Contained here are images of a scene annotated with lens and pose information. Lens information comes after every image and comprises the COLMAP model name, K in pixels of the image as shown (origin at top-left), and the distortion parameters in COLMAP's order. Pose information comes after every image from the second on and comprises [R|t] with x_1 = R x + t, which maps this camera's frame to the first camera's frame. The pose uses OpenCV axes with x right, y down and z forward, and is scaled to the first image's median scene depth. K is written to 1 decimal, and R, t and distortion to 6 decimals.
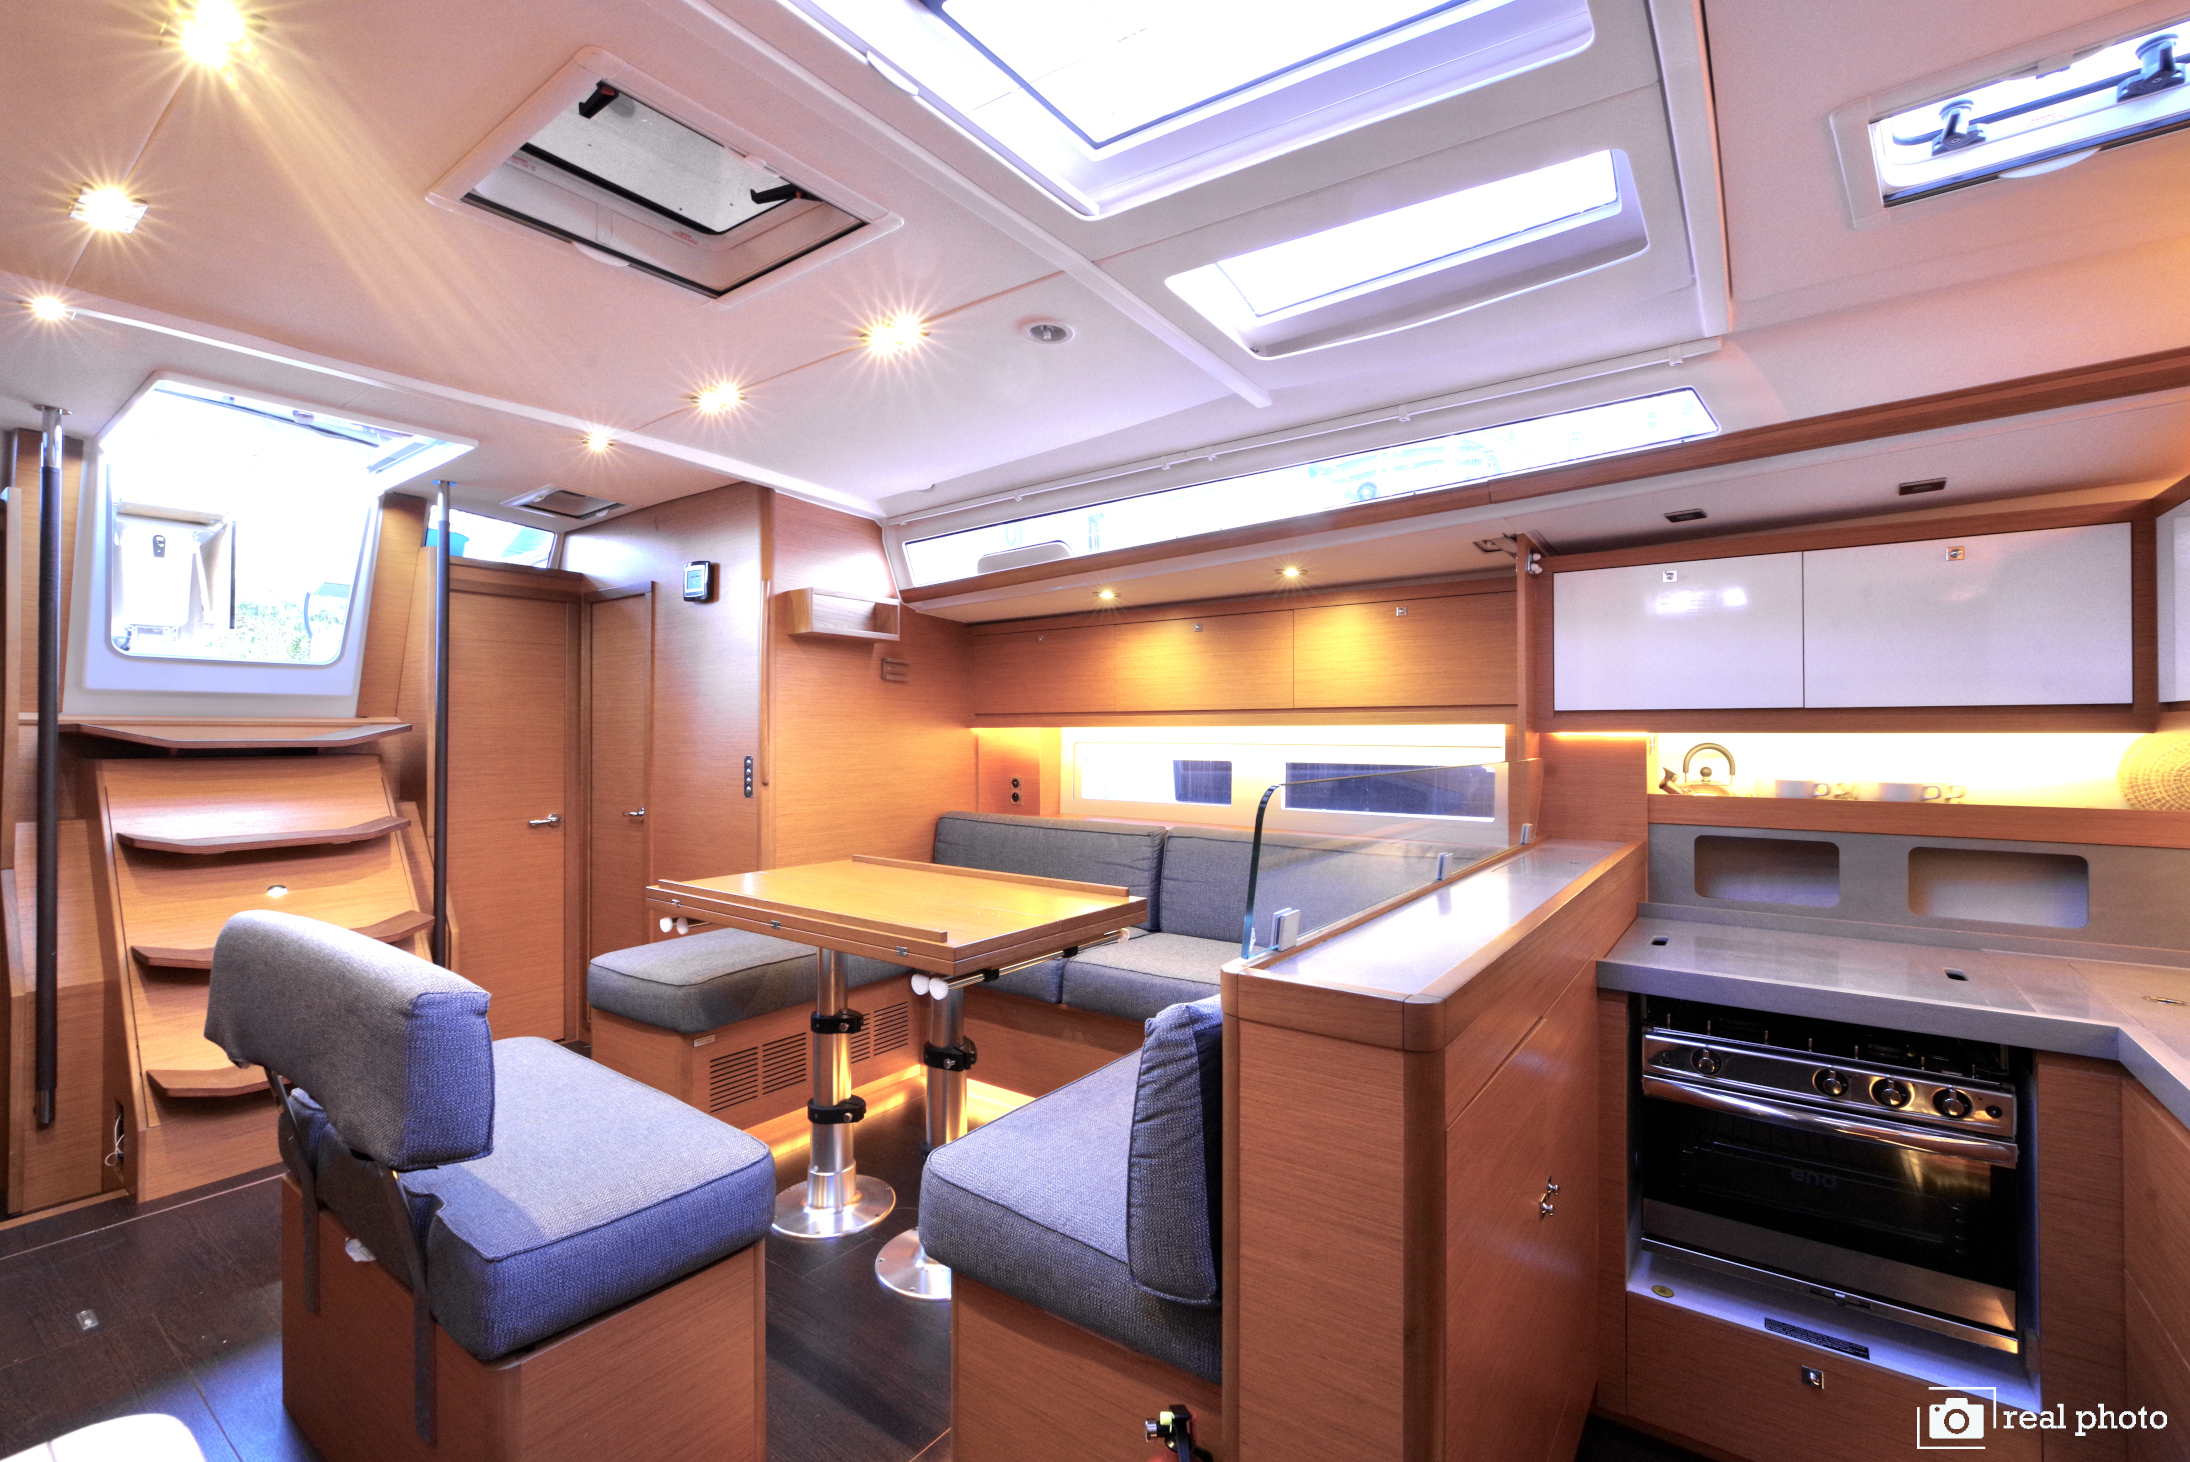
lens RADIAL K [[943.4, 0, 1103.5], [0, 943.4, 727.1], [0, 0, 1]] dist [-0.006099, -0.000698]
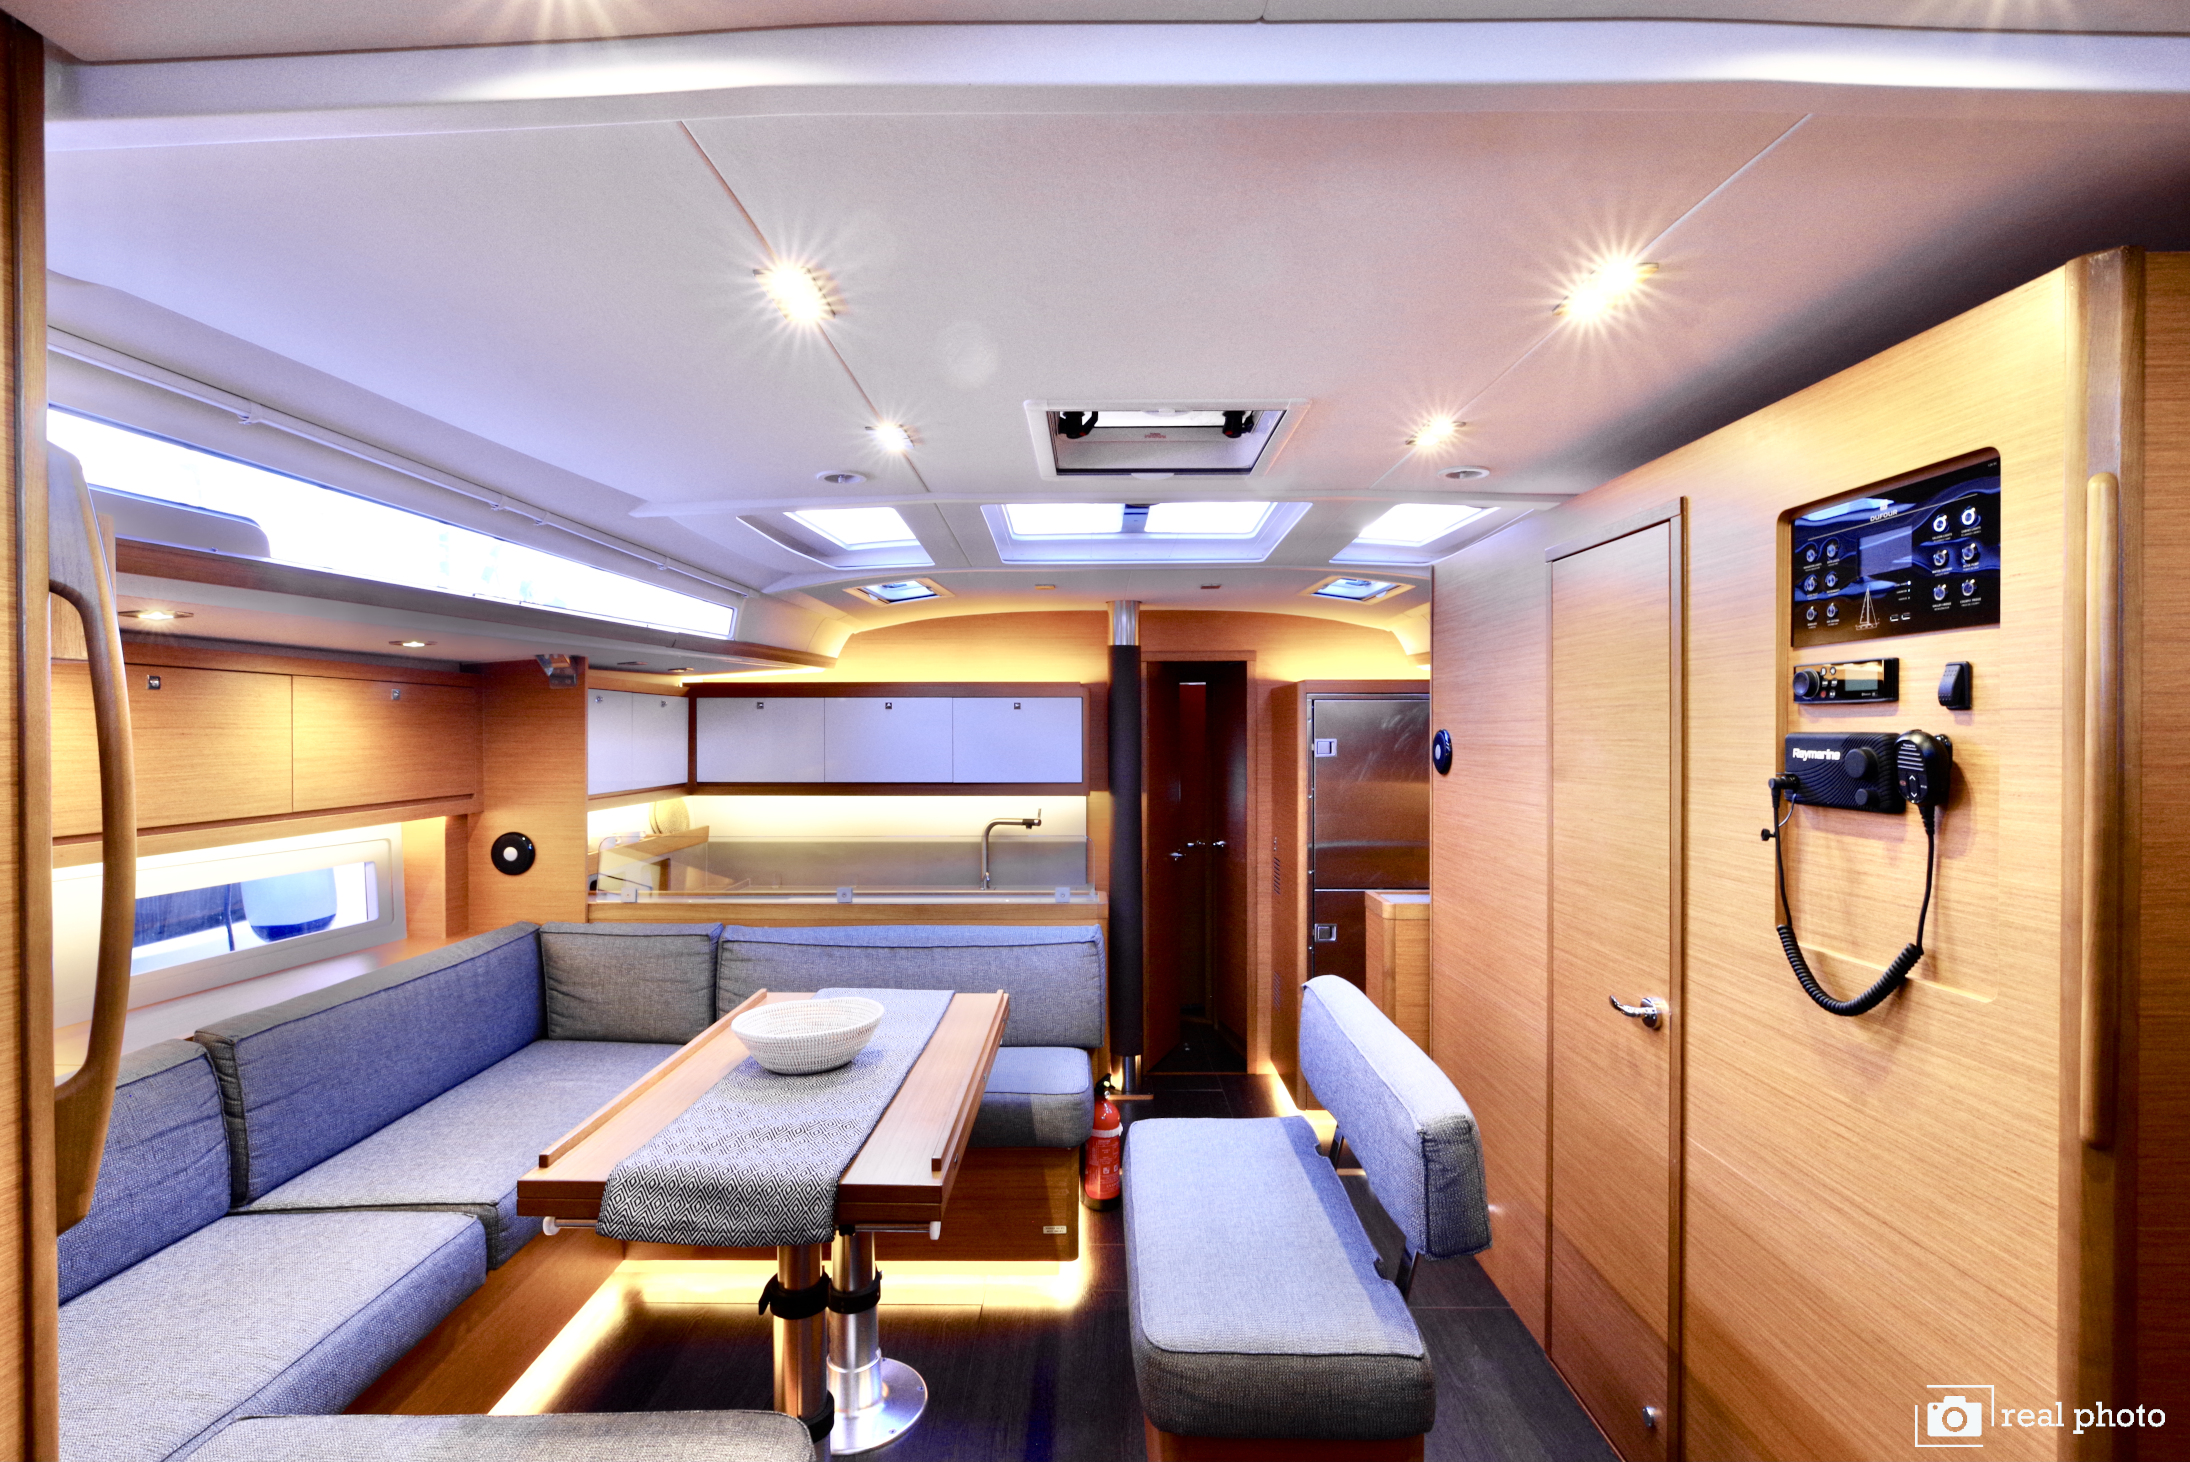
lens RADIAL K [[943.4, 0, 1103.5], [0, 943.4, 727.1], [0, 0, 1]] dist [-0.006099, -0.000698]
pose [[-0.590299, 0.005598, 0.807165, -1.004020], [-0.002953, 0.999954, -0.009095, -0.114359], [-0.807179, -0.007753, -0.590256, 1.265289]]
